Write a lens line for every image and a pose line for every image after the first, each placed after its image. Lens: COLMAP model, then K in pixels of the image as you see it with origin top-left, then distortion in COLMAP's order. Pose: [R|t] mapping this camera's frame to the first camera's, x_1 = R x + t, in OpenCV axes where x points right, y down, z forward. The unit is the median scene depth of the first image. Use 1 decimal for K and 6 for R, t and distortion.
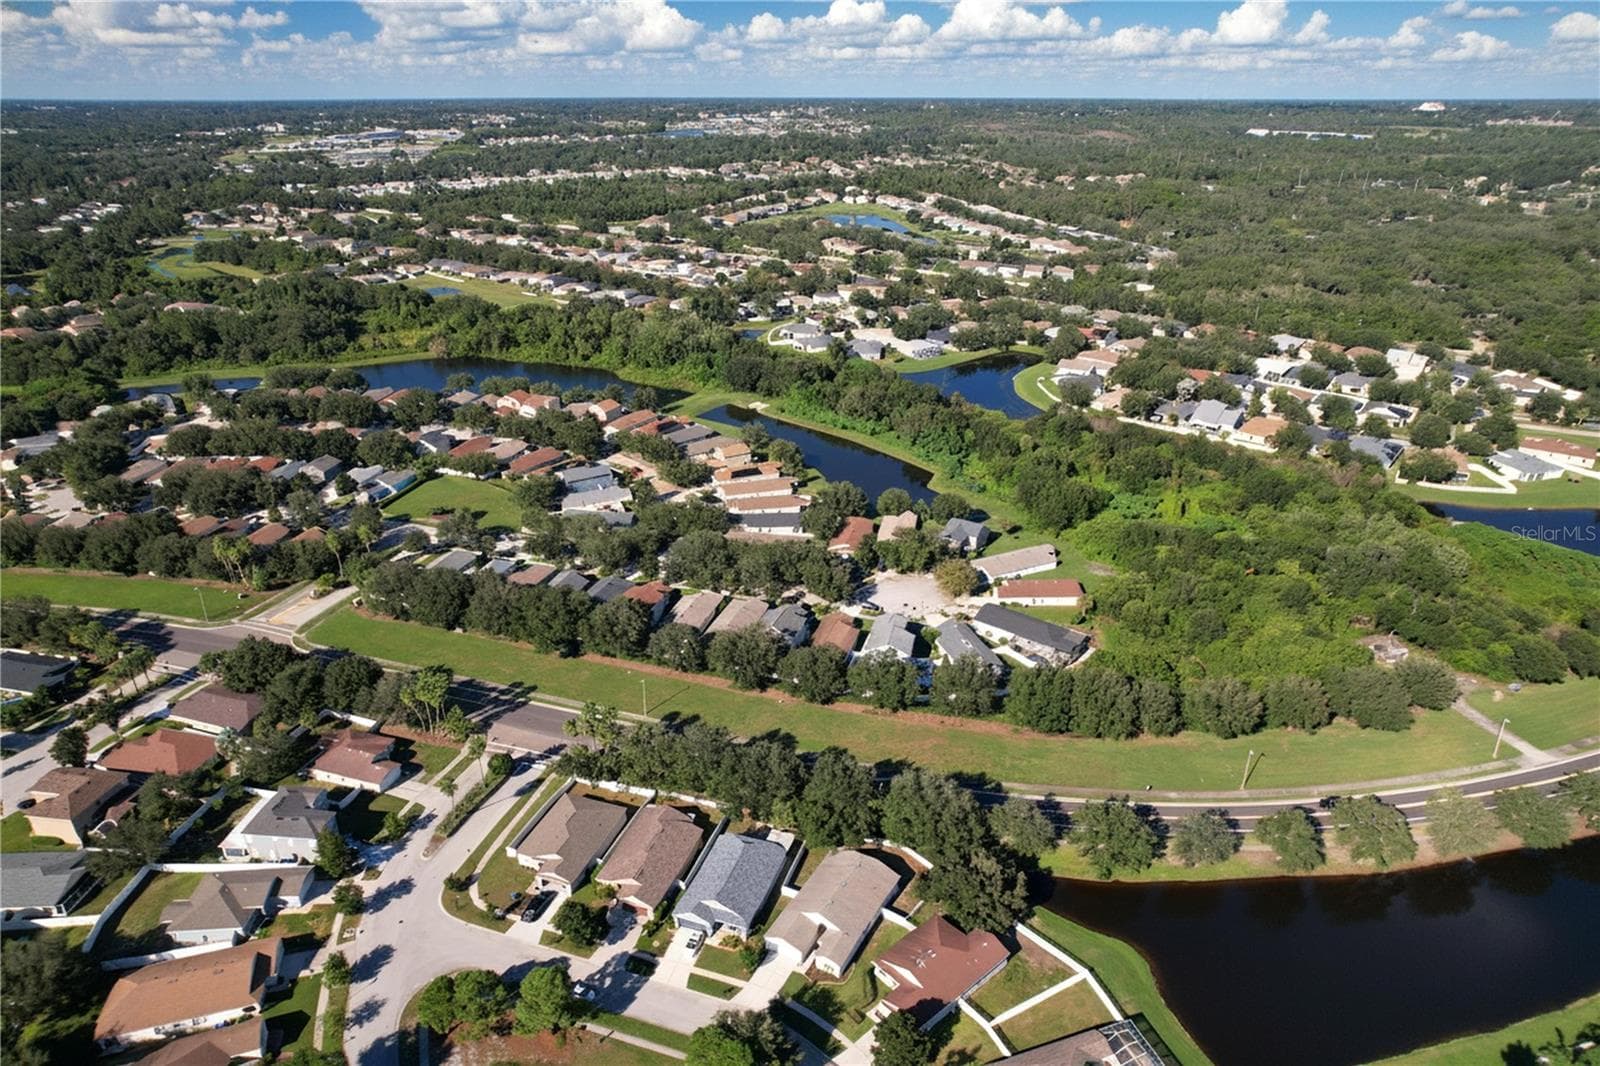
lens RADIAL K [[1031.3, 0, 800.0], [0, 1031.3, 533.0], [0, 0, 1]] dist [-0.066861, 0.056656]
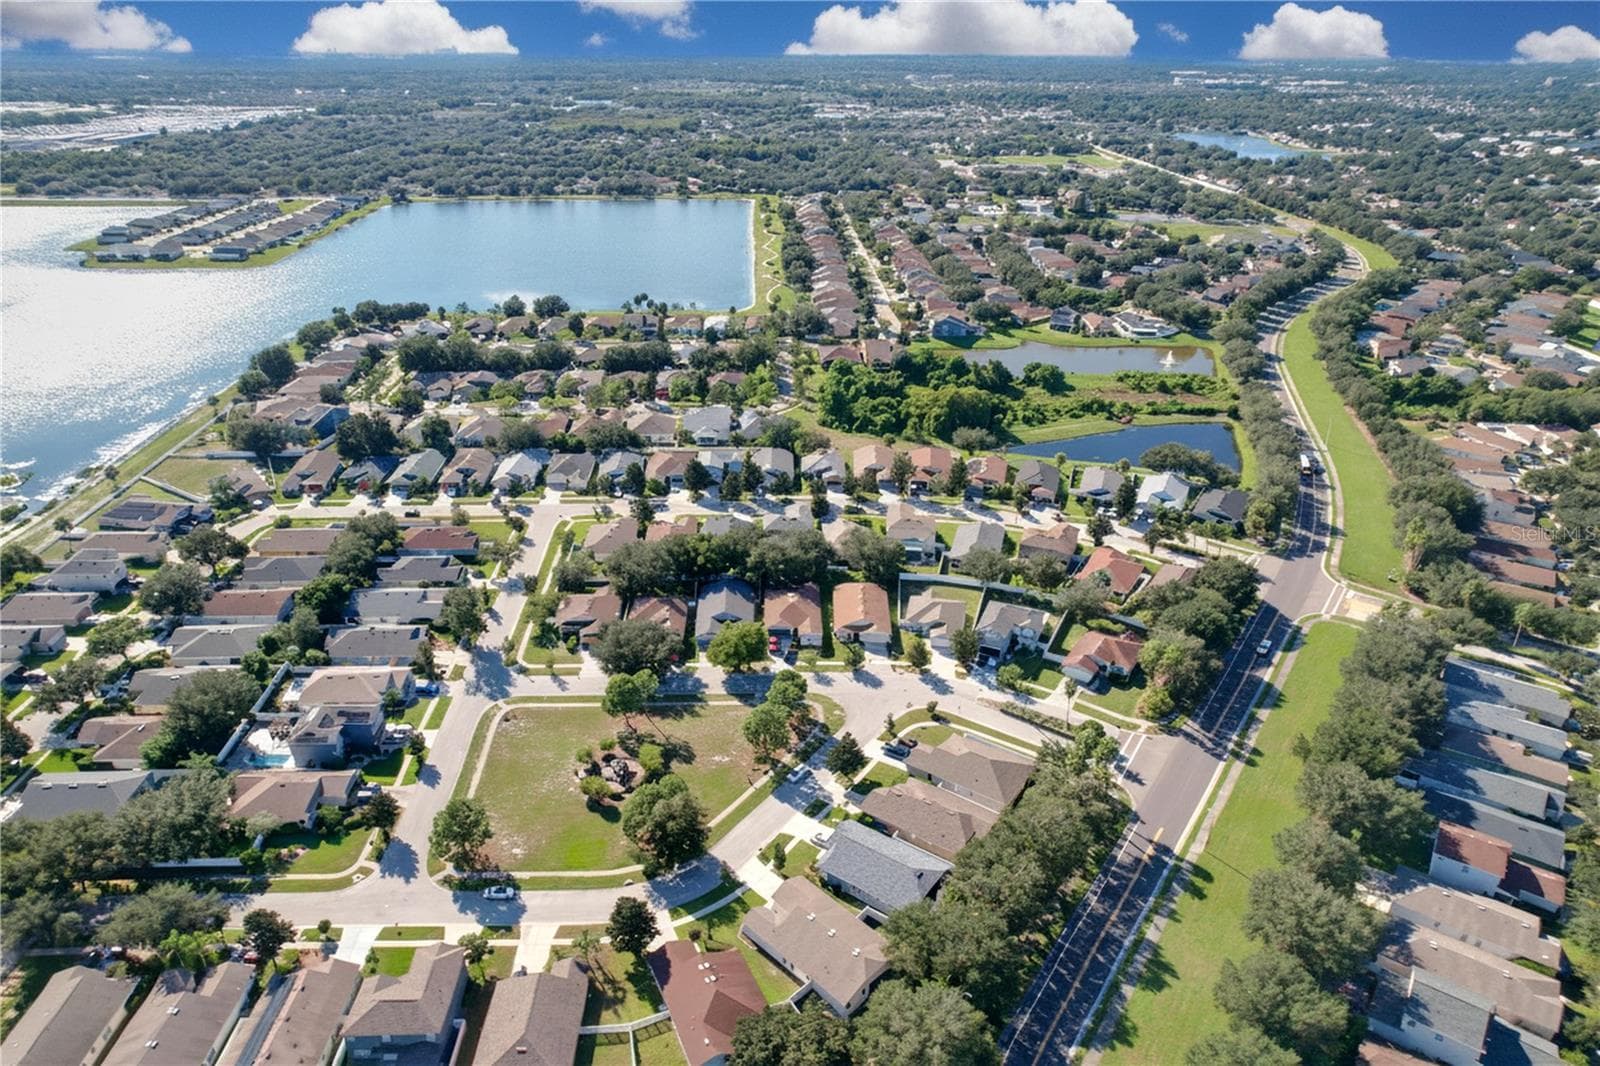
lens RADIAL K [[1031.3, 0, 800.0], [0, 1031.3, 533.0], [0, 0, 1]] dist [-0.066861, 0.056656]
pose [[-0.279107, 0.439598, -0.853729, 0.376497], [-0.397272, 0.756546, 0.519436, -0.220480], [0.874228, 0.484140, -0.036517, 0.462818]]
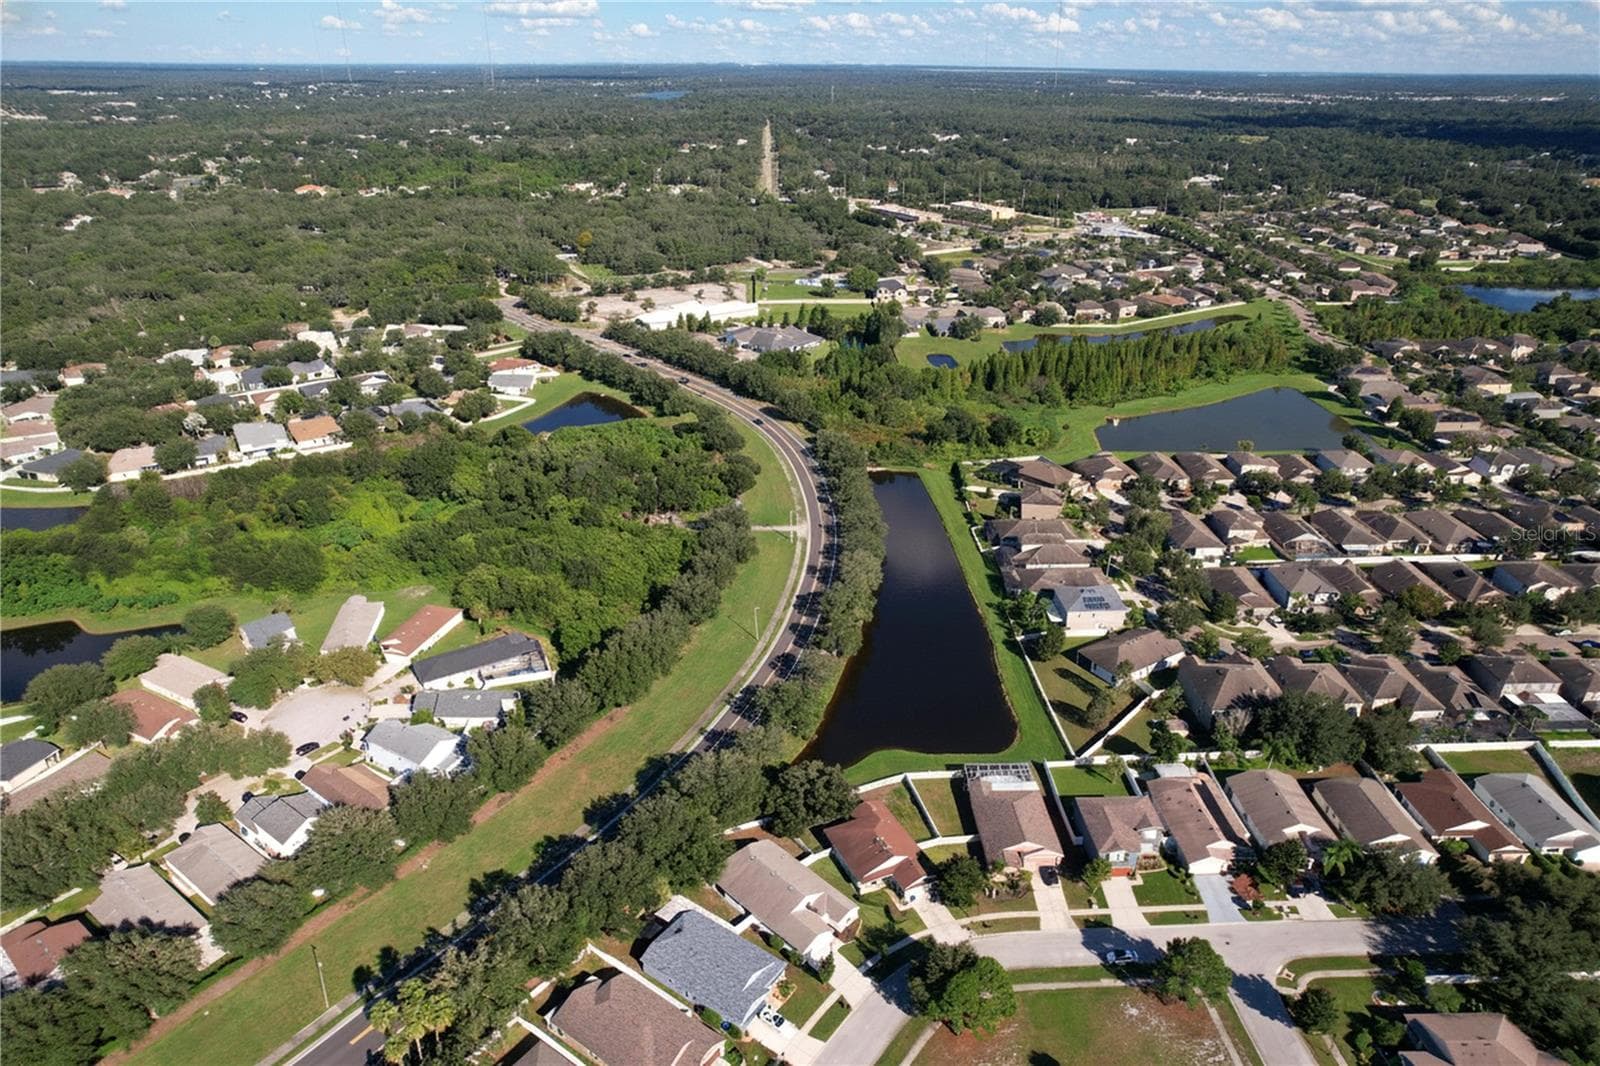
lens RADIAL K [[1047.5, 0, 807.1], [0, 1047.5, 534.0], [0, 0, 1]] dist [-0.072128, 0.078256]
pose [[0.278603, -0.395285, 0.875289, -0.395921], [0.395246, 0.877808, 0.270617, -0.118464], [-0.875306, 0.270560, 0.400795, 0.261896]]
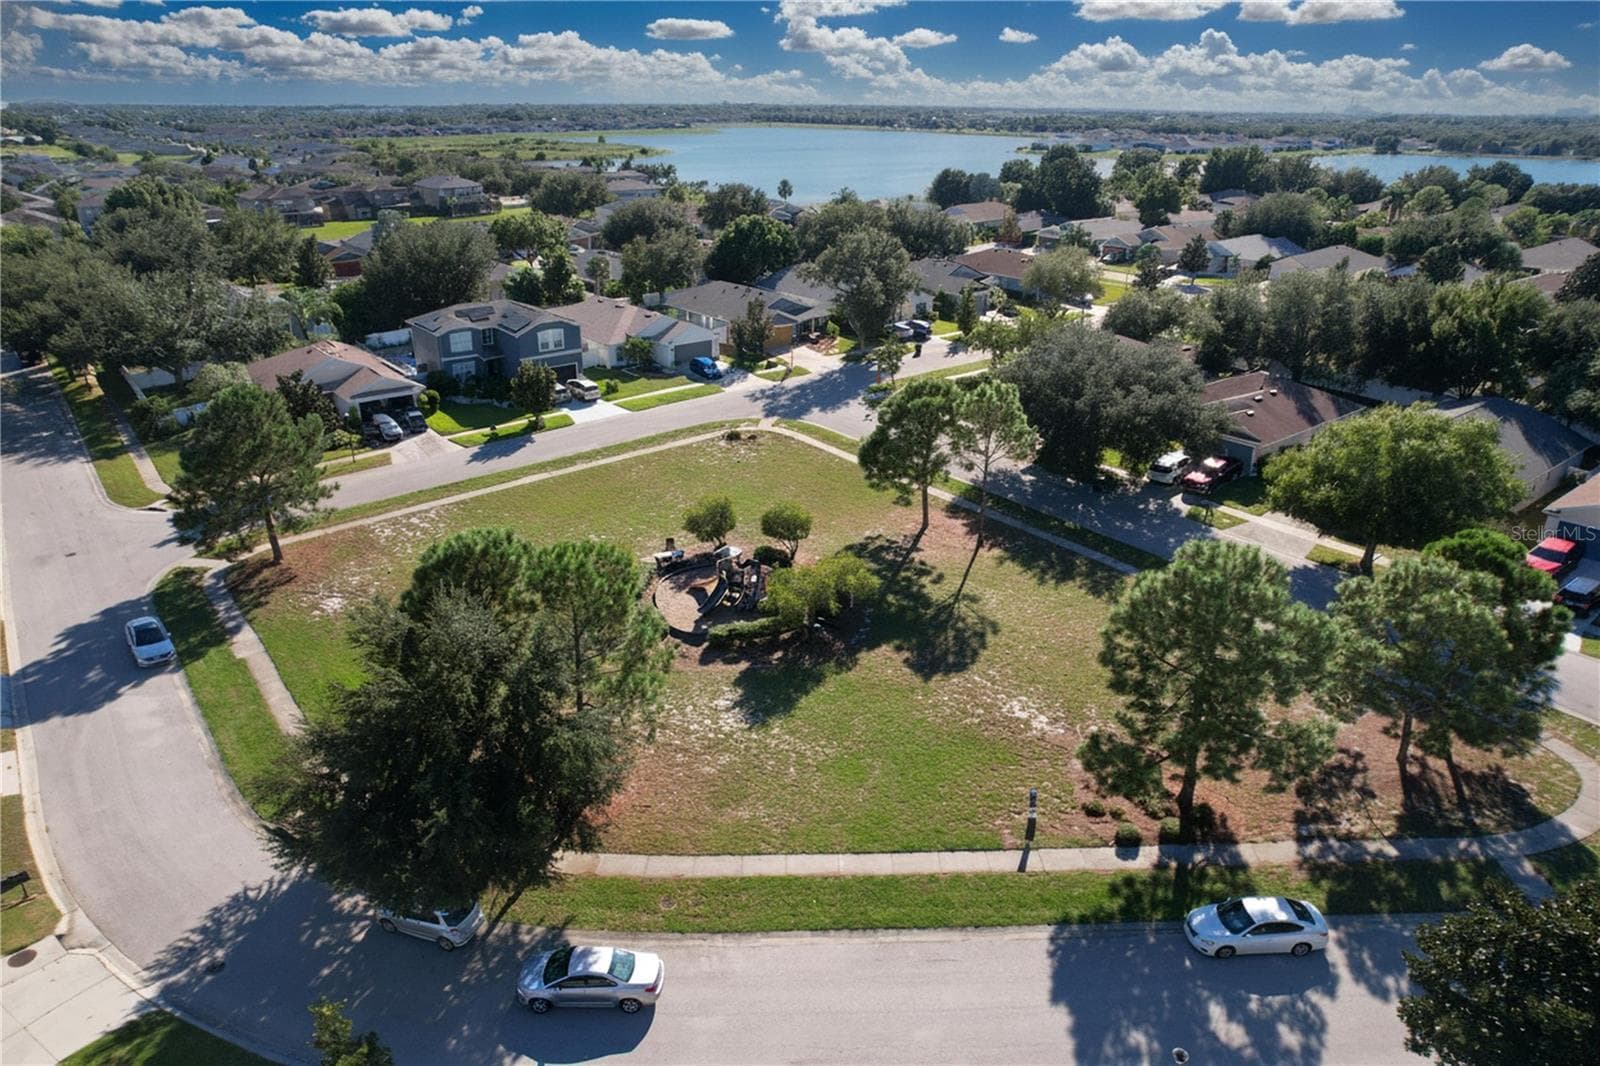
lens RADIAL K [[1031.3, 0, 800.0], [0, 1031.3, 533.0], [0, 0, 1]] dist [-0.066861, 0.056656]
pose [[-0.938917, 0.140637, -0.314094, -0.025777], [-0.137926, 0.682400, 0.717849, 0.116280], [0.315294, 0.717323, -0.621319, 0.536836]]
